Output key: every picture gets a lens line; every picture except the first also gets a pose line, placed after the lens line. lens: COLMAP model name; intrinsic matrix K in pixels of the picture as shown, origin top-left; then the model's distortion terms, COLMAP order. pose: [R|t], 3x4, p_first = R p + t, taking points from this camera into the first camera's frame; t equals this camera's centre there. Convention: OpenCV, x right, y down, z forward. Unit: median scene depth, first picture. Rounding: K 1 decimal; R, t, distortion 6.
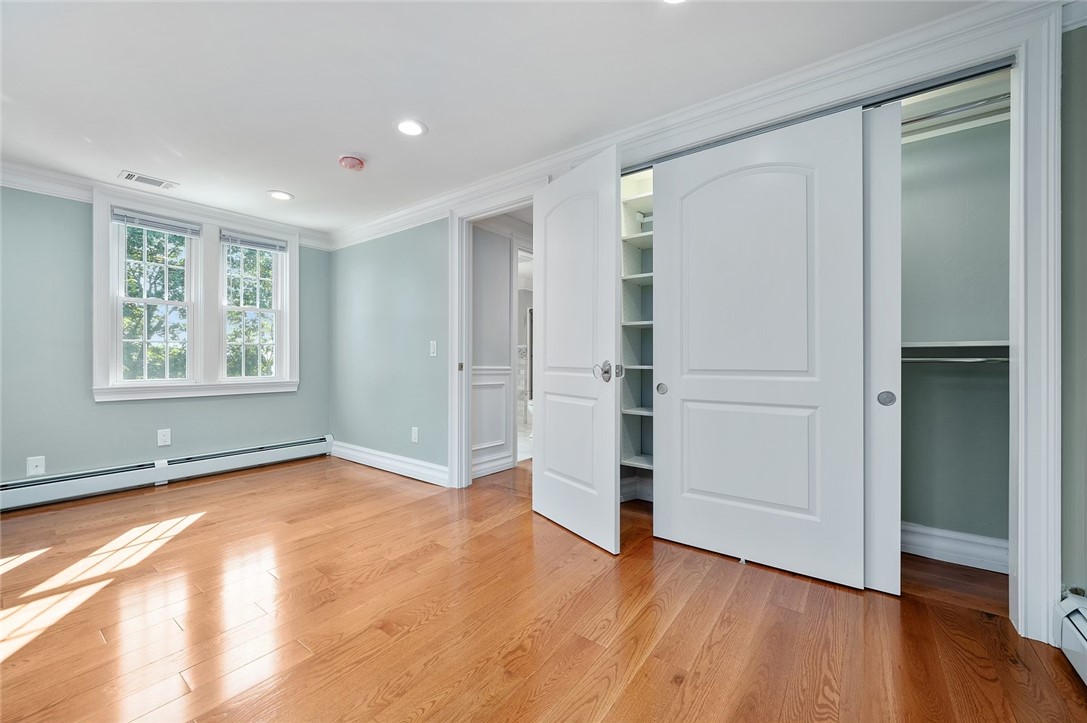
lens RADIAL K [[421.5, 0, 543.5], [0, 421.5, 361.5], [0, 0, 1]] dist [0.000067, 0.000008]
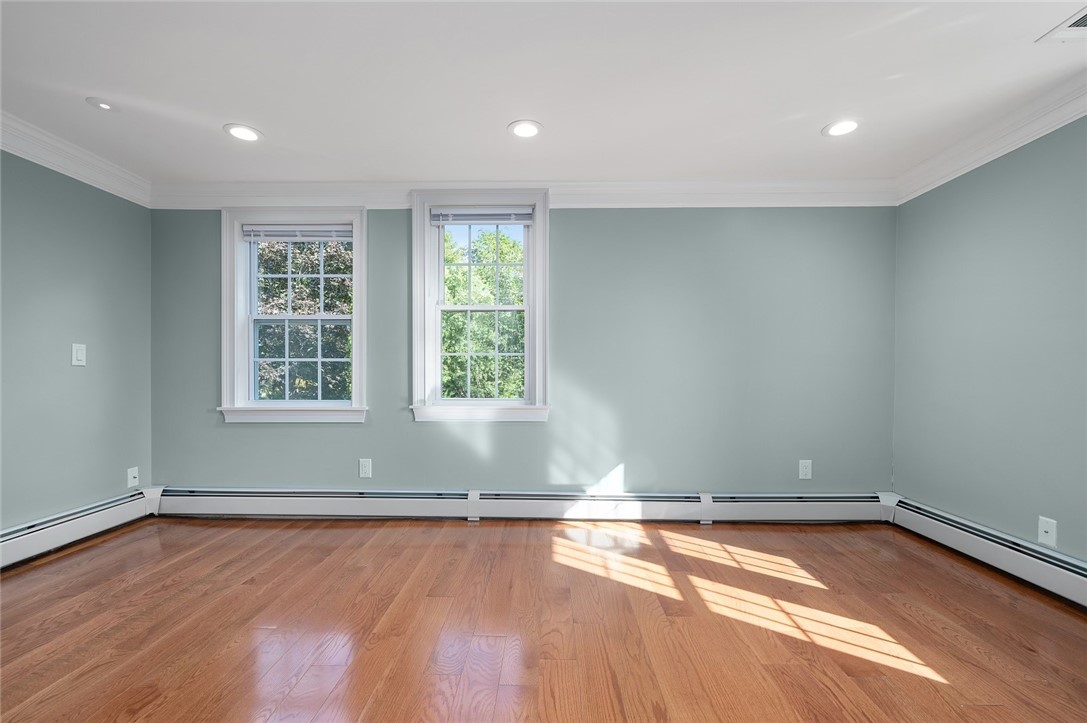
lens RADIAL K [[485.4, 0, 543.5], [0, 485.4, 361.5], [0, 0, 1]] dist [0.000949, 0.000009]
pose [[-0.818185, -0.013600, -0.574795, -0.120574], [-0.006289, 0.999872, -0.014705, -0.012045], [0.574921, -0.008417, -0.818165, 1.758970]]
